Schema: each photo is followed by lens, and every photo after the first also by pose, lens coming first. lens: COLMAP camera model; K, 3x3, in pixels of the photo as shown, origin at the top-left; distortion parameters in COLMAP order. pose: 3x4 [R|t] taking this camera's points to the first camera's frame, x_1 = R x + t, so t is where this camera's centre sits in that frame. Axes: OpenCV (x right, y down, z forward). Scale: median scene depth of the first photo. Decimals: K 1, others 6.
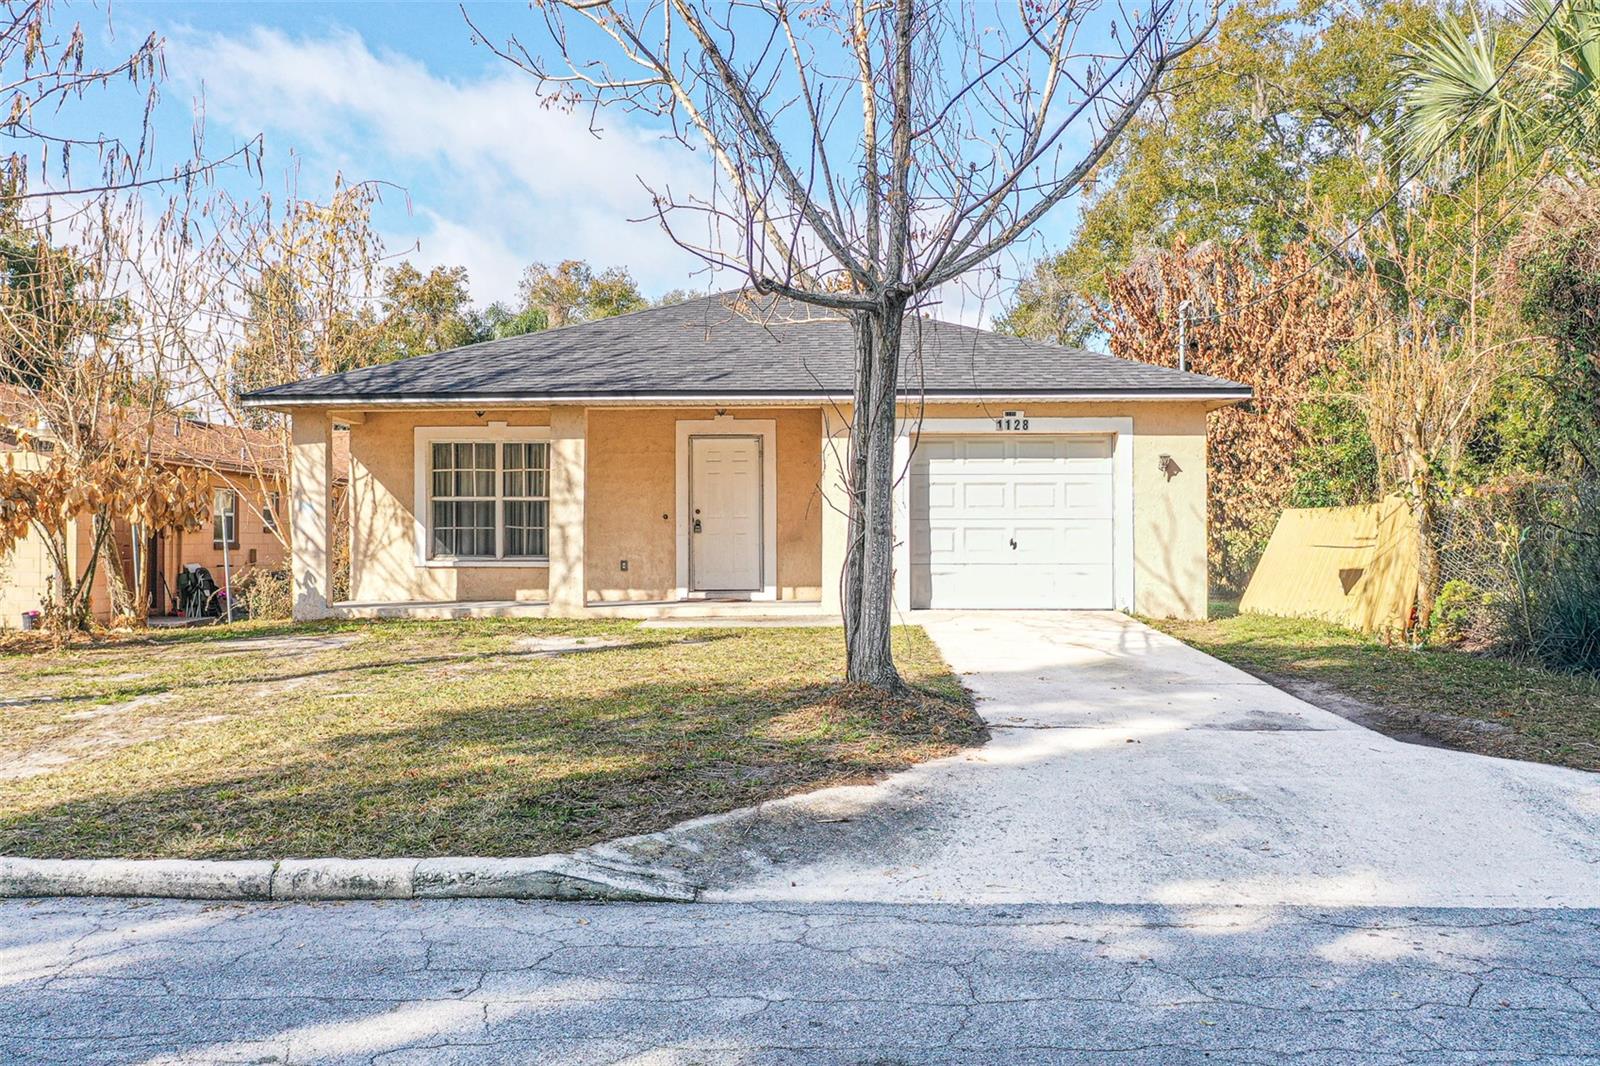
lens RADIAL K [[1283.3, 0, 800.0], [0, 1283.3, 533.0], [0, 0, 1]] dist [0.000827, -0.002234]
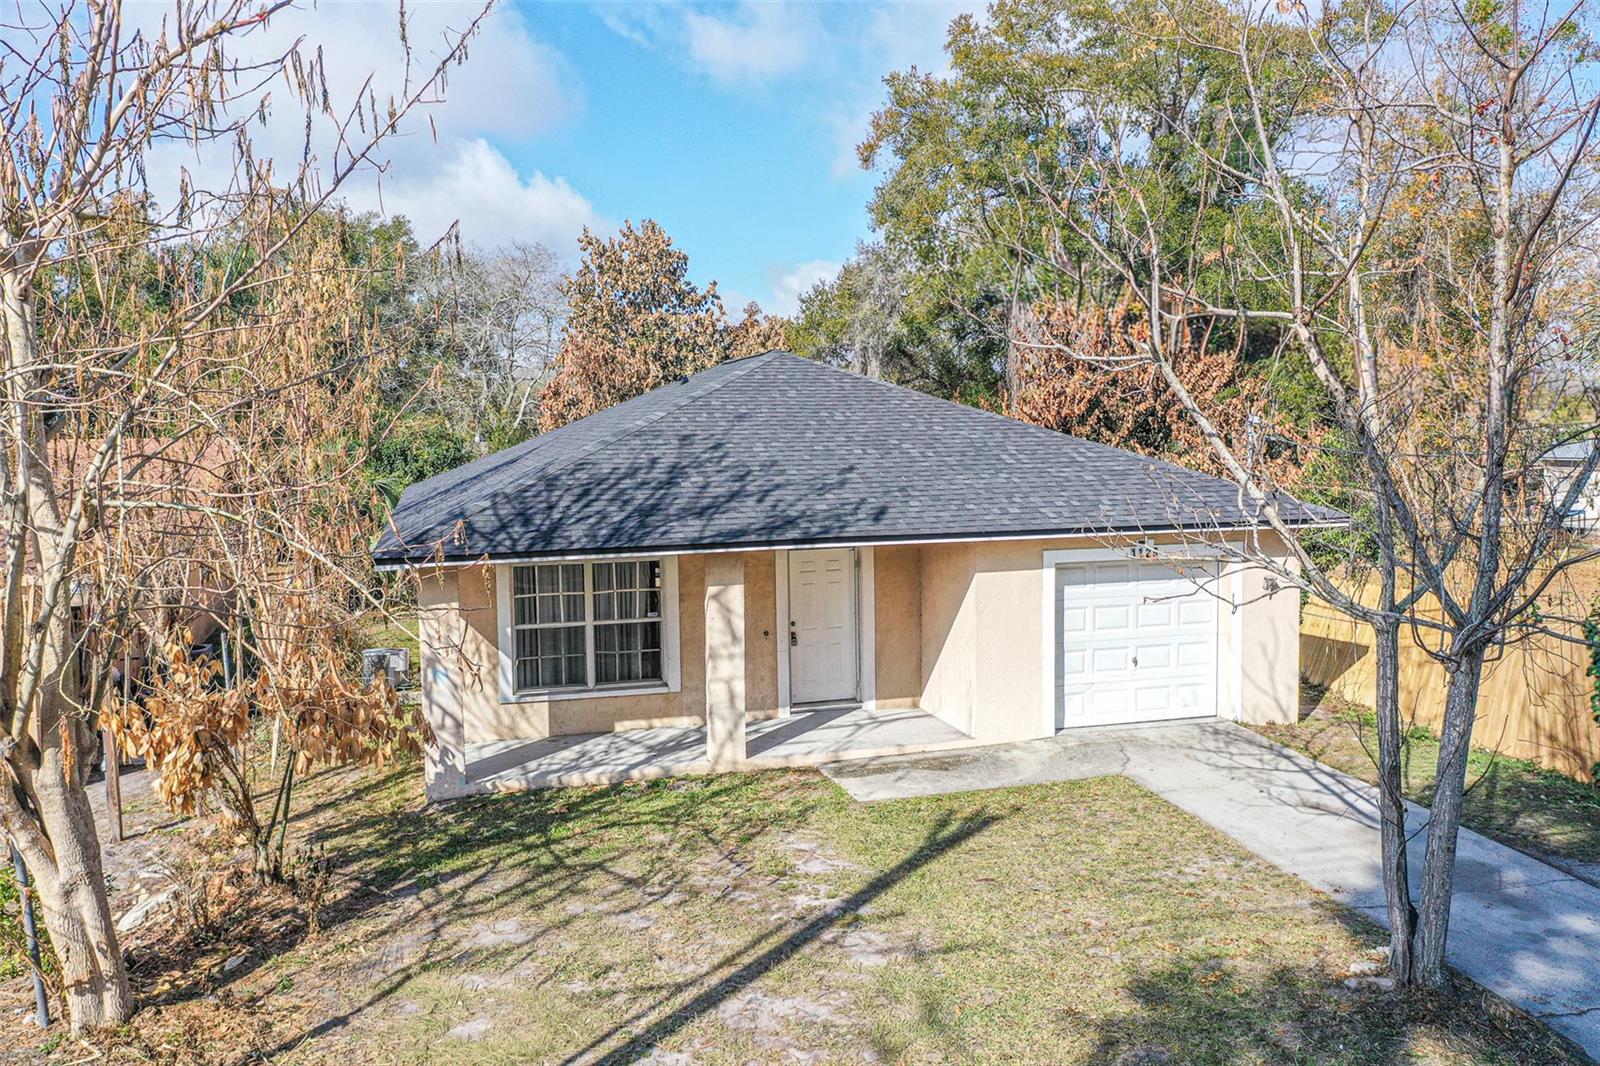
lens RADIAL K [[1275.9, 0, 800.0], [0, 1275.9, 533.0], [0, 0, 1]] dist [0.010141, -0.001941]
pose [[0.953527, -0.037786, 0.298928, -0.370282], [0.010614, 0.995702, 0.092005, -0.178643], [-0.301120, -0.084557, 0.949830, 0.088303]]
